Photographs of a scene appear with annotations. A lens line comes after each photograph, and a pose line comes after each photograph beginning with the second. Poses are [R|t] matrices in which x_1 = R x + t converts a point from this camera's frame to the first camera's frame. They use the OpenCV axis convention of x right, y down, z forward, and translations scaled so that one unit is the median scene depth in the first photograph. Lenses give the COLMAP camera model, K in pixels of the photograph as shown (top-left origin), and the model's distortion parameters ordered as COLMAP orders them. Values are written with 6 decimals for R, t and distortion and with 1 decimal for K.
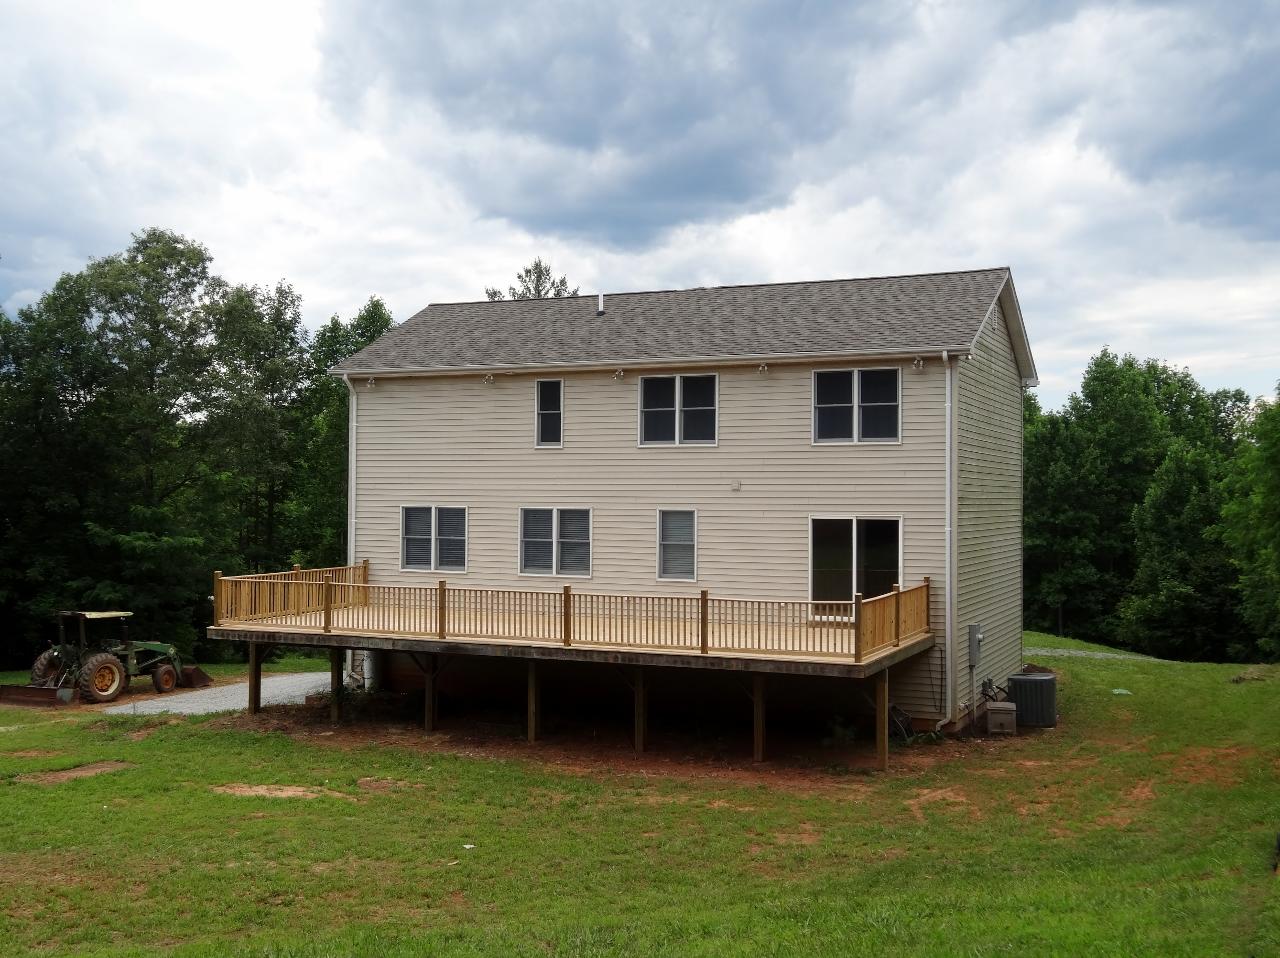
lens RADIAL K [[1402.1, 0, 628.9], [0, 1402.1, 478.1], [0, 0, 1]] dist [0.052398, 0.000000]
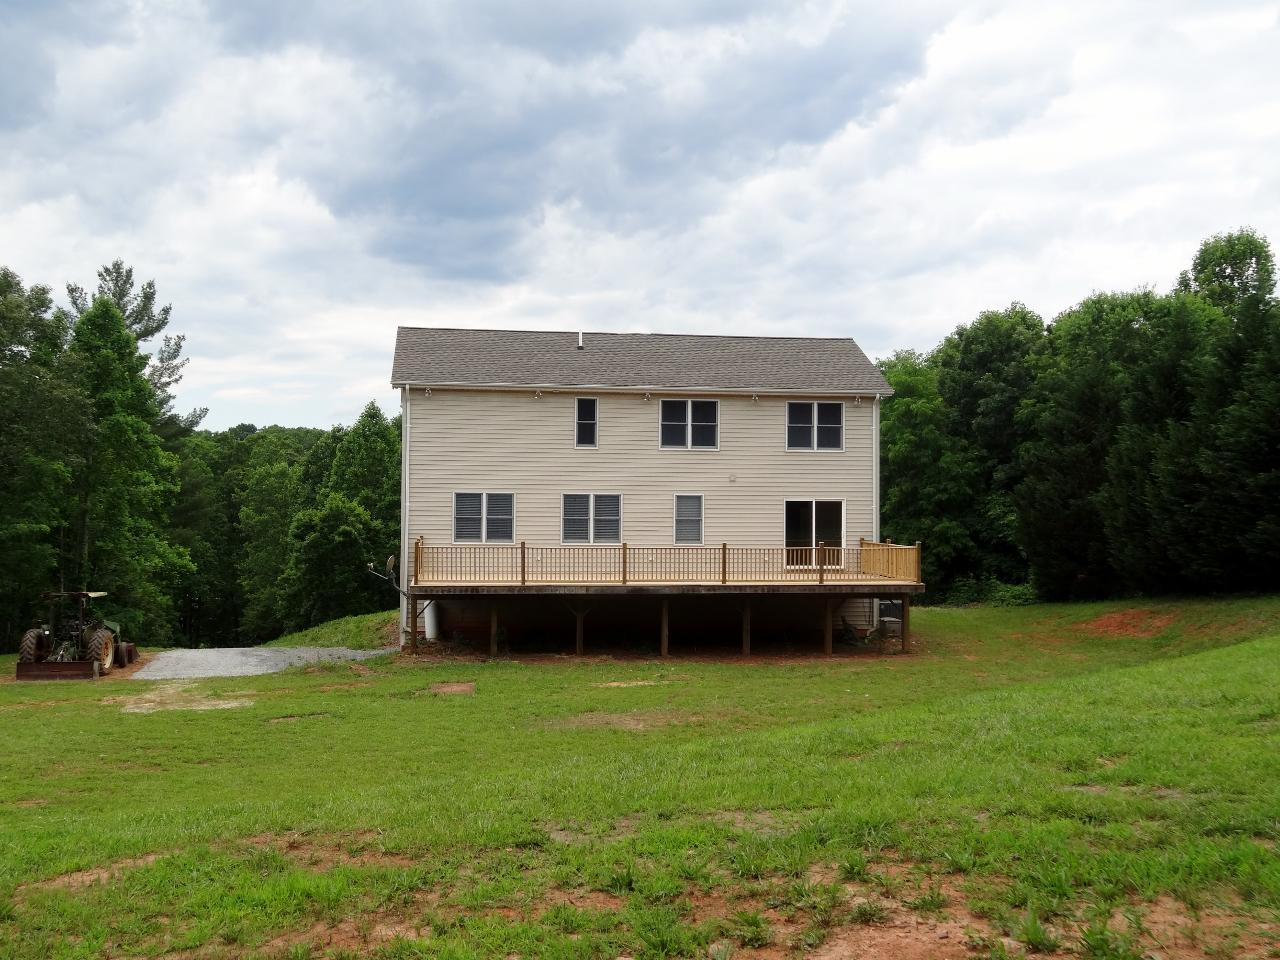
lens RADIAL K [[1402.1, 0, 635.6], [0, 1402.1, 487.4], [0, 0, 1]] dist [0.052398, 0.000000]
pose [[0.834564, 0.011521, 0.550791, -0.768781], [-0.007947, 0.999929, -0.008874, 0.027253], [-0.550854, 0.003029, 0.834596, -0.142224]]
